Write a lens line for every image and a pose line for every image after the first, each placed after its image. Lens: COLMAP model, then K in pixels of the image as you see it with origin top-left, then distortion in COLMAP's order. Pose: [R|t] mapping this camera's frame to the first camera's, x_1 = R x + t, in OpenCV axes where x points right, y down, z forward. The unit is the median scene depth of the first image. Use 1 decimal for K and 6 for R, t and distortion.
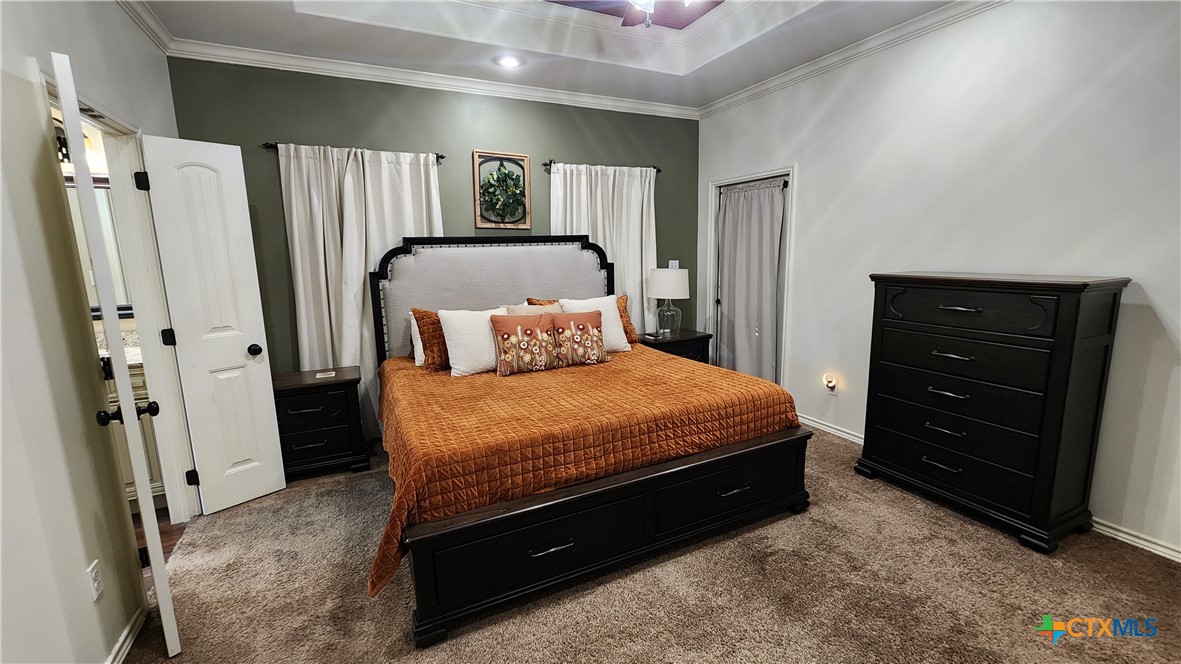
lens RADIAL K [[487.6, 0, 592.2], [0, 487.6, 328.4], [0, 0, 1]] dist [-0.000969, 0.001282]
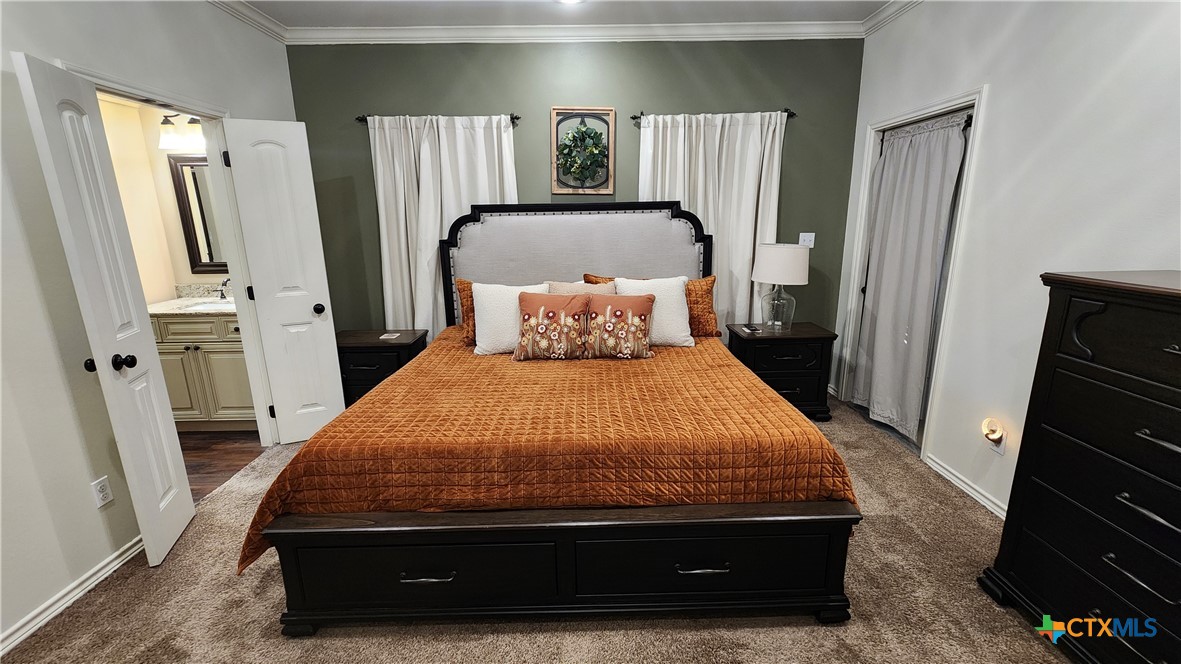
lens RADIAL K [[487.6, 0, 591.7], [0, 487.6, 327.0], [0, 0, 1]] dist [-0.000969, 0.001282]
pose [[0.901237, 0.105368, -0.420321, 0.284324], [-0.073435, 0.993094, 0.091497, -0.051909], [0.427059, -0.051594, 0.902750, 0.209874]]
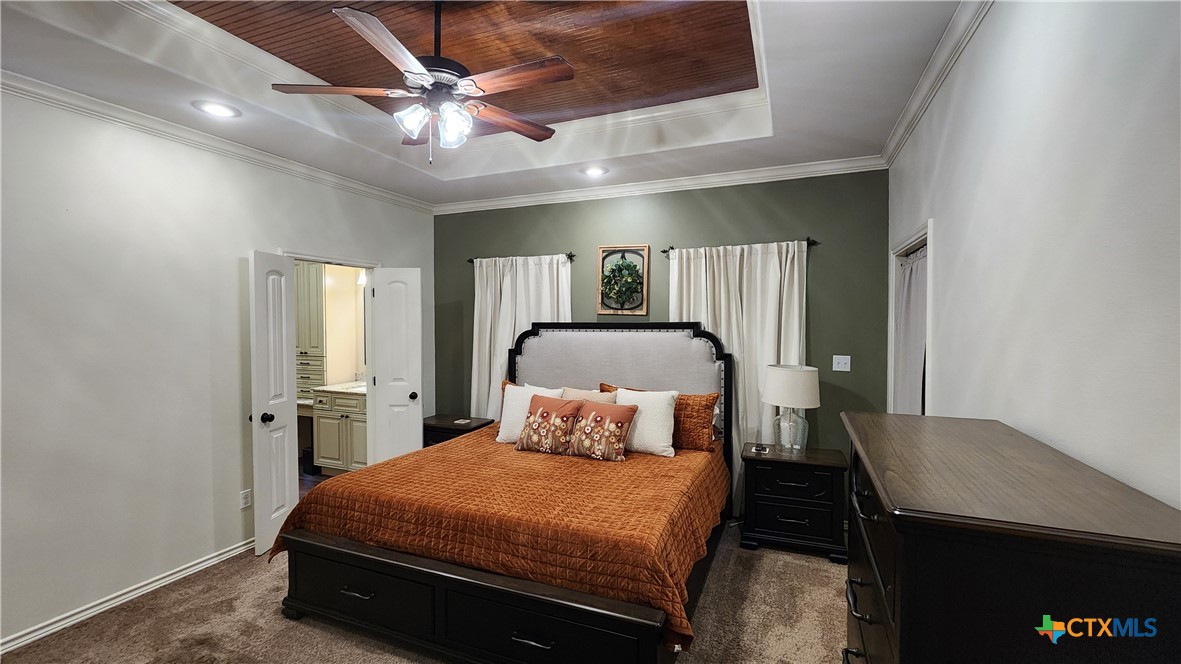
lens RADIAL K [[487.6, 0, 591.8], [0, 487.6, 329.2], [0, 0, 1]] dist [-0.000969, 0.001282]
pose [[0.657290, 0.034899, -0.752829, 0.678754], [-0.133374, 0.988546, -0.070621, -0.106767], [0.741742, 0.146826, 0.654417, 0.312901]]
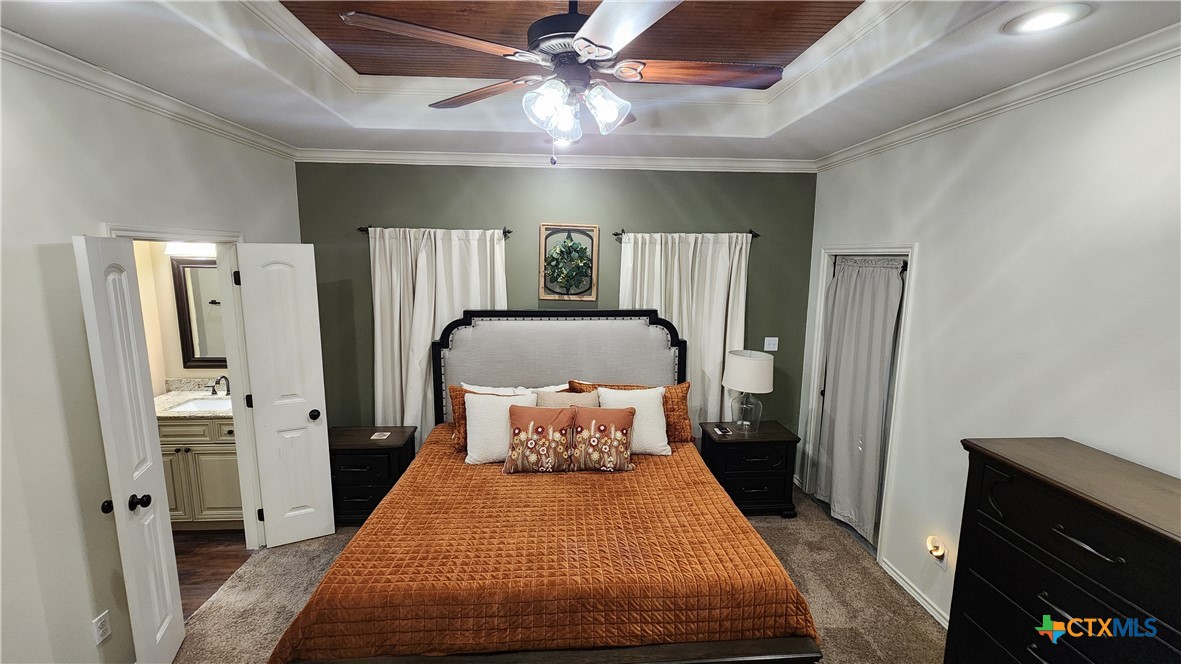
lens RADIAL K [[487.6, 0, 590.8], [0, 487.6, 326.2], [0, 0, 1]] dist [-0.000969, 0.001282]
pose [[0.922110, 0.084594, -0.377567, 0.278627], [-0.090340, 0.995908, 0.002501, -0.188215], [0.376233, 0.031804, 0.925979, 0.133395]]
